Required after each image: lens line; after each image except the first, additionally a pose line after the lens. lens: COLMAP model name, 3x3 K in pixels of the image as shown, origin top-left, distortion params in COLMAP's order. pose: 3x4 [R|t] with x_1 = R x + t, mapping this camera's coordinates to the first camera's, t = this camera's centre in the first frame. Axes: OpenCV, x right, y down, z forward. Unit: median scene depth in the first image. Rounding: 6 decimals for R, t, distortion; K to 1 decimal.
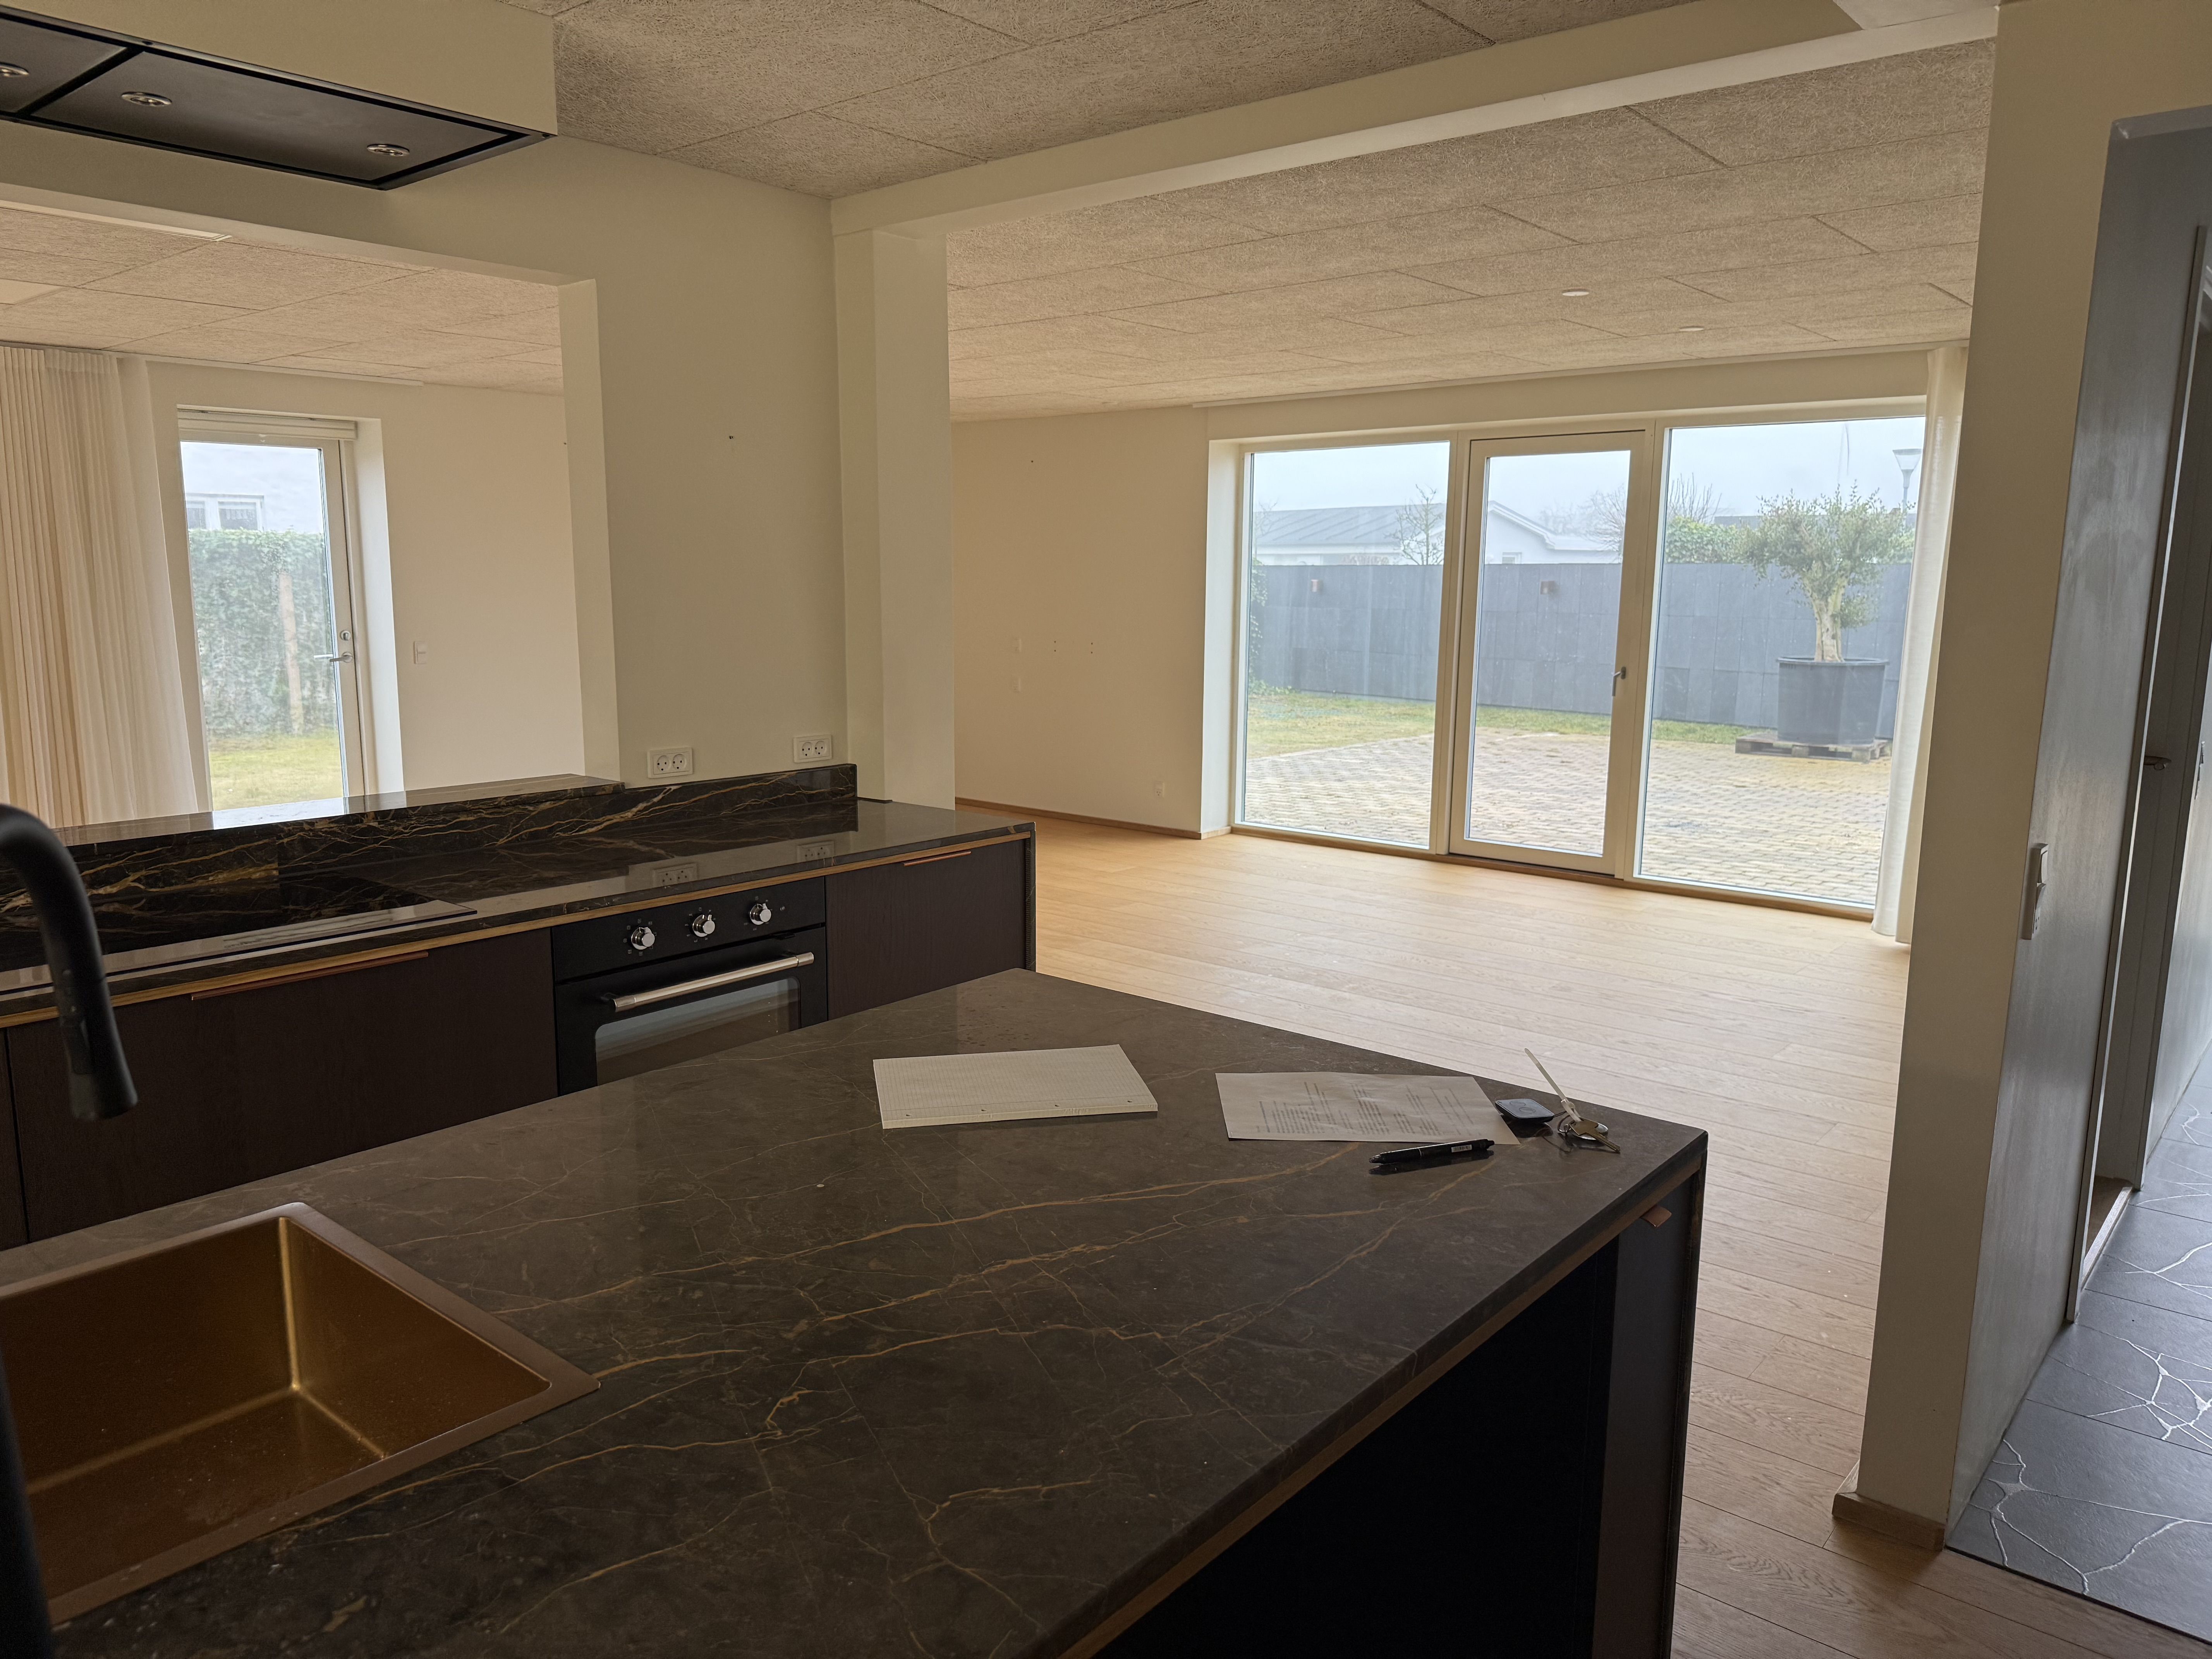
lens RADIAL K [[1544.4, 0, 1106.0], [0, 1544.4, 826.3], [0, 0, 1]] dist [0.043499, -0.031330]
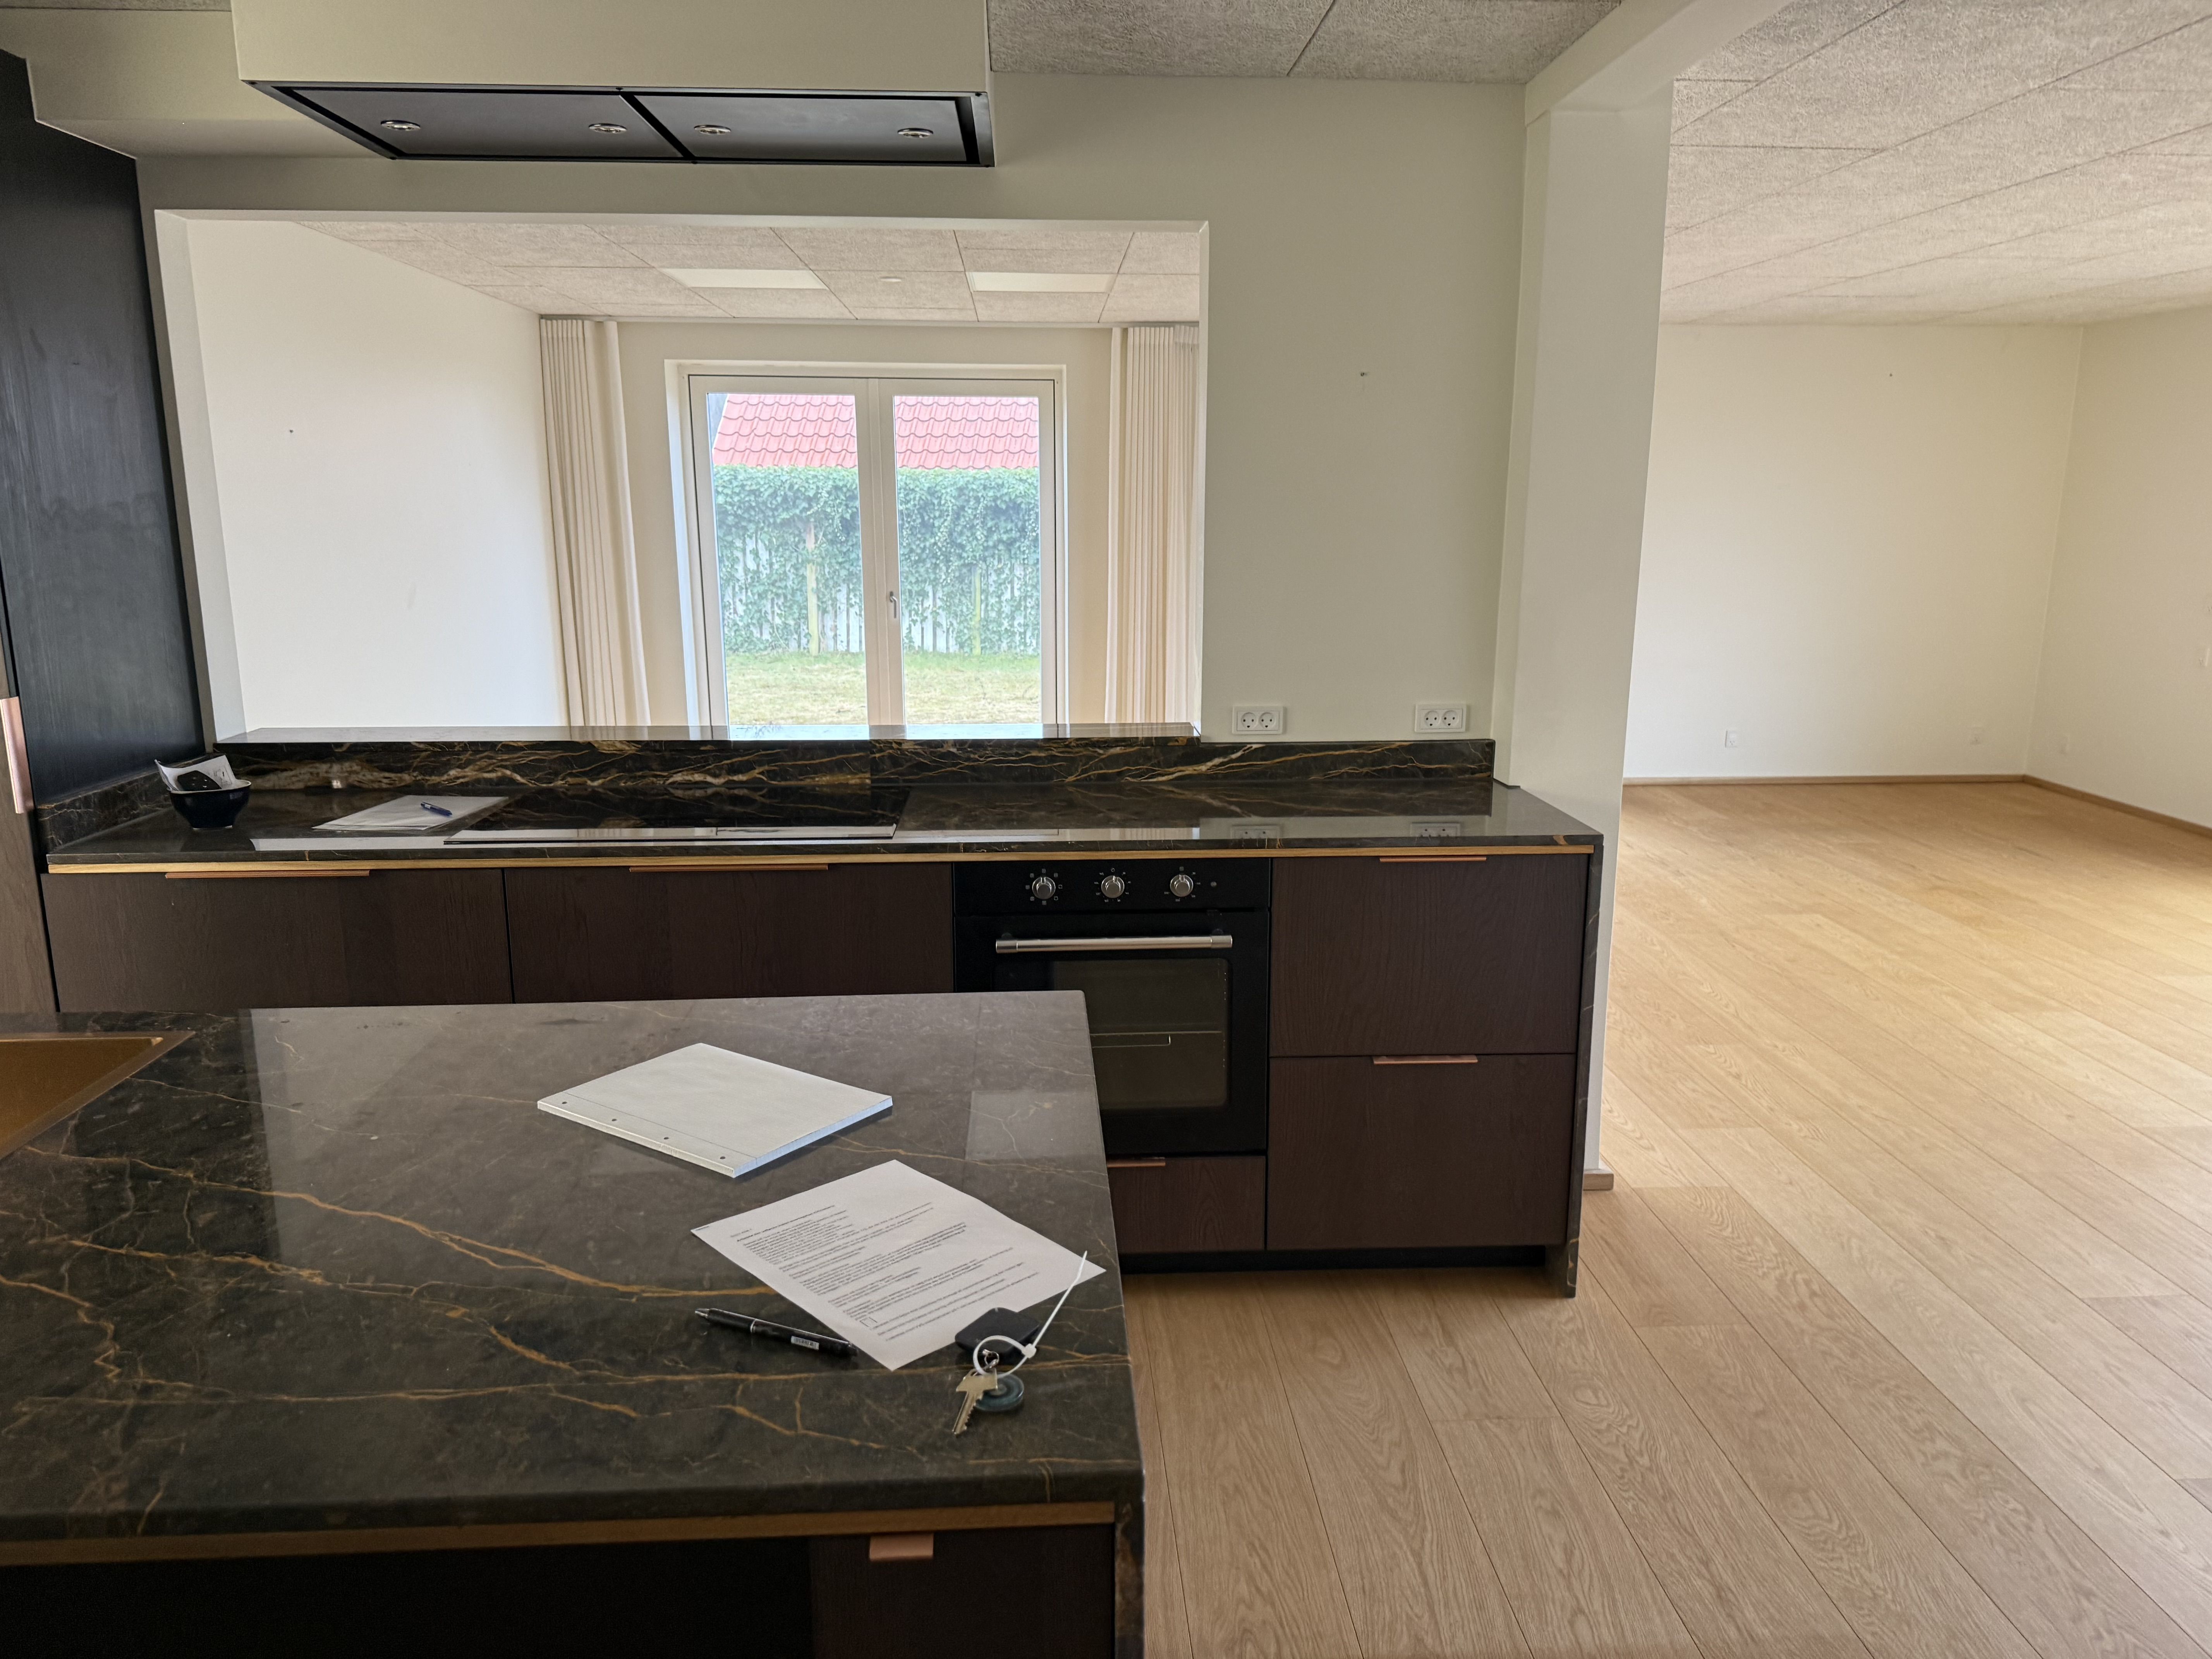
lens RADIAL K [[1544.4, 0, 1105.4], [0, 1544.4, 833.2], [0, 0, 1]] dist [0.043499, -0.031330]
pose [[0.673524, 0.149213, -0.723948, 0.416253], [-0.113010, 0.988685, 0.098640, -0.062632], [0.730475, 0.015376, 0.682766, 0.298331]]
